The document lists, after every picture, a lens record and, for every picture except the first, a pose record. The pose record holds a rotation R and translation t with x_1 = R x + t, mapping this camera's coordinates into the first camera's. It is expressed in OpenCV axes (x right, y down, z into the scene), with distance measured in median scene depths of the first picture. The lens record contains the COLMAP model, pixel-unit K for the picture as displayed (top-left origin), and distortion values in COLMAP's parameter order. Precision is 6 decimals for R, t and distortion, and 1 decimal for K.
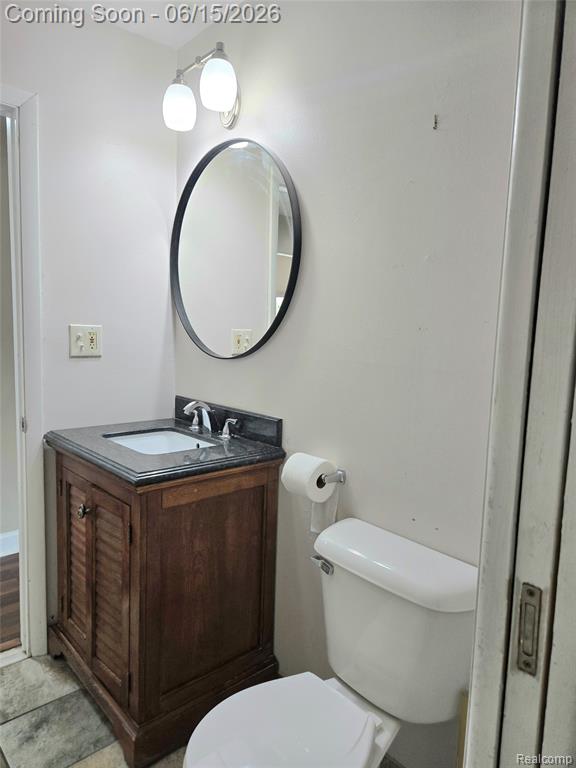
lens RADIAL K [[513.6, 0, 288.9], [0, 513.6, 385.3], [0, 0, 1]] dist [0.066204, -0.054430]
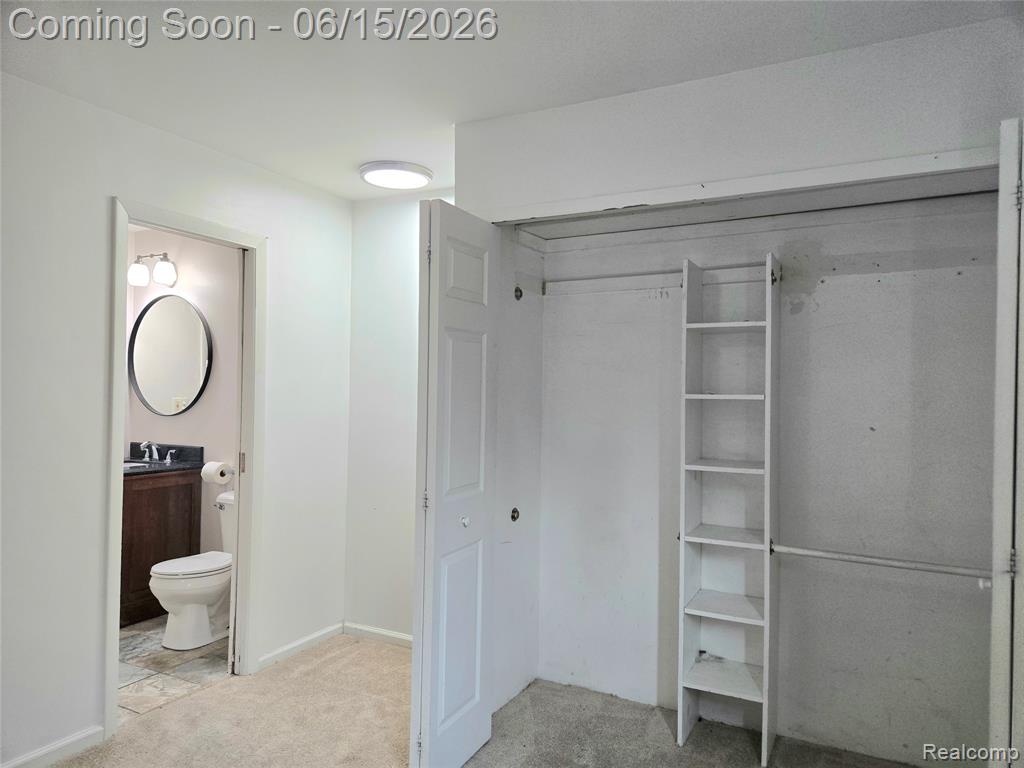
lens RADIAL K [[684.8, 0, 516.1], [0, 684.8, 380.6], [0, 0, 1]] dist [0.066204, -0.054430]
pose [[0.939971, -0.016837, 0.340839, 0.198116], [0.056807, 0.992567, -0.107629, 0.162417], [-0.336494, 0.120531, 0.933940, -1.715675]]
